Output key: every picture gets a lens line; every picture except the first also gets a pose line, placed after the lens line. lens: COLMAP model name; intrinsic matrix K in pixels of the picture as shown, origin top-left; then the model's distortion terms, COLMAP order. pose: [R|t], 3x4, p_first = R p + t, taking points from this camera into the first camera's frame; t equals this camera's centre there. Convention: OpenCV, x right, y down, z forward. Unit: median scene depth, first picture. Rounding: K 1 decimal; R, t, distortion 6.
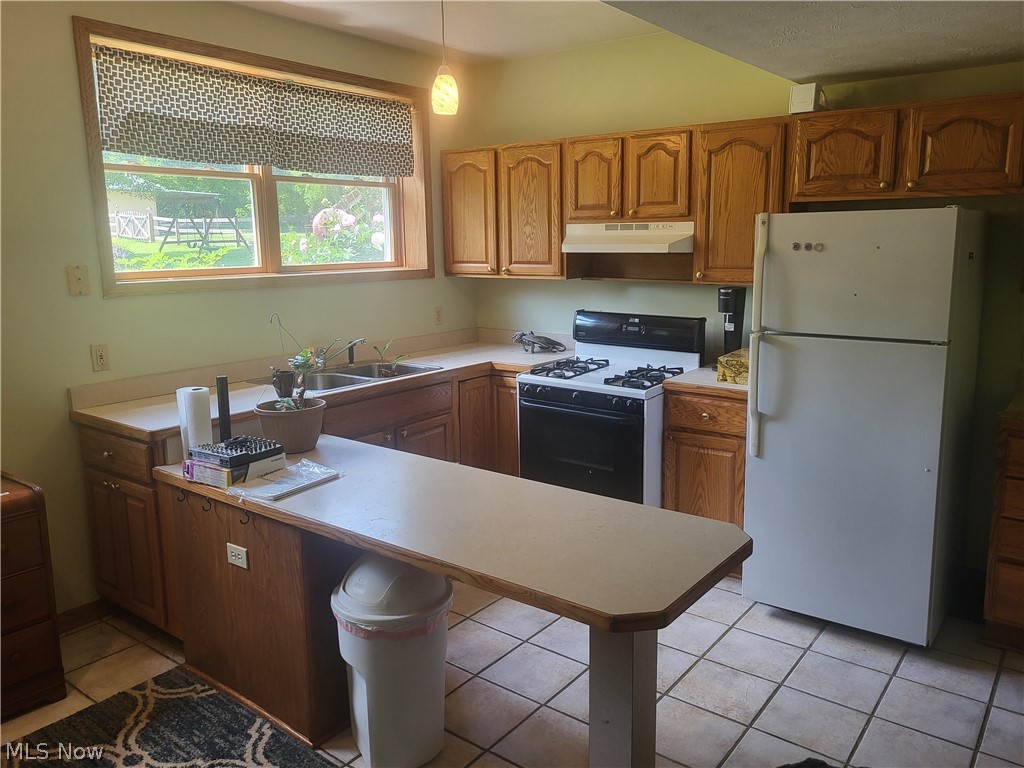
lens RADIAL K [[798.4, 0, 511.6], [0, 798.4, 382.0], [0, 0, 1]] dist [0.045199, -0.030508]
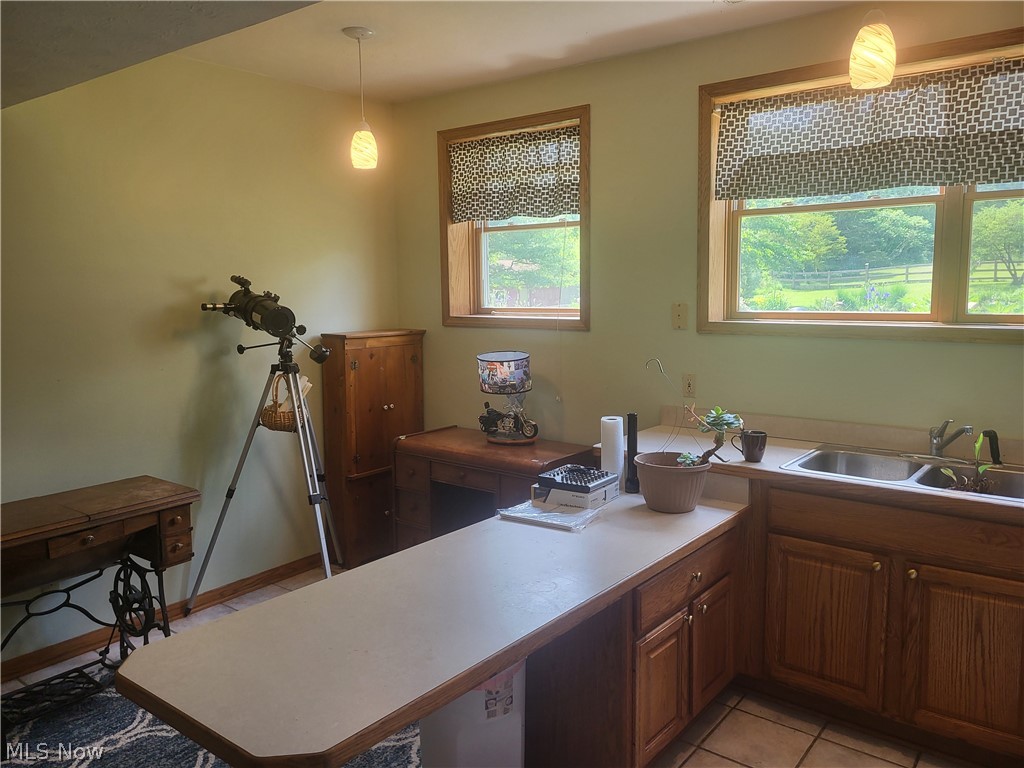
lens RADIAL K [[798.4, 0, 511.1], [0, 798.4, 381.5], [0, 0, 1]] dist [0.045199, -0.030508]
pose [[-0.044367, 0.132183, -0.990232, 0.566813], [-0.168050, 0.976096, 0.137826, -0.139188], [0.984780, 0.172524, -0.021093, 0.733067]]
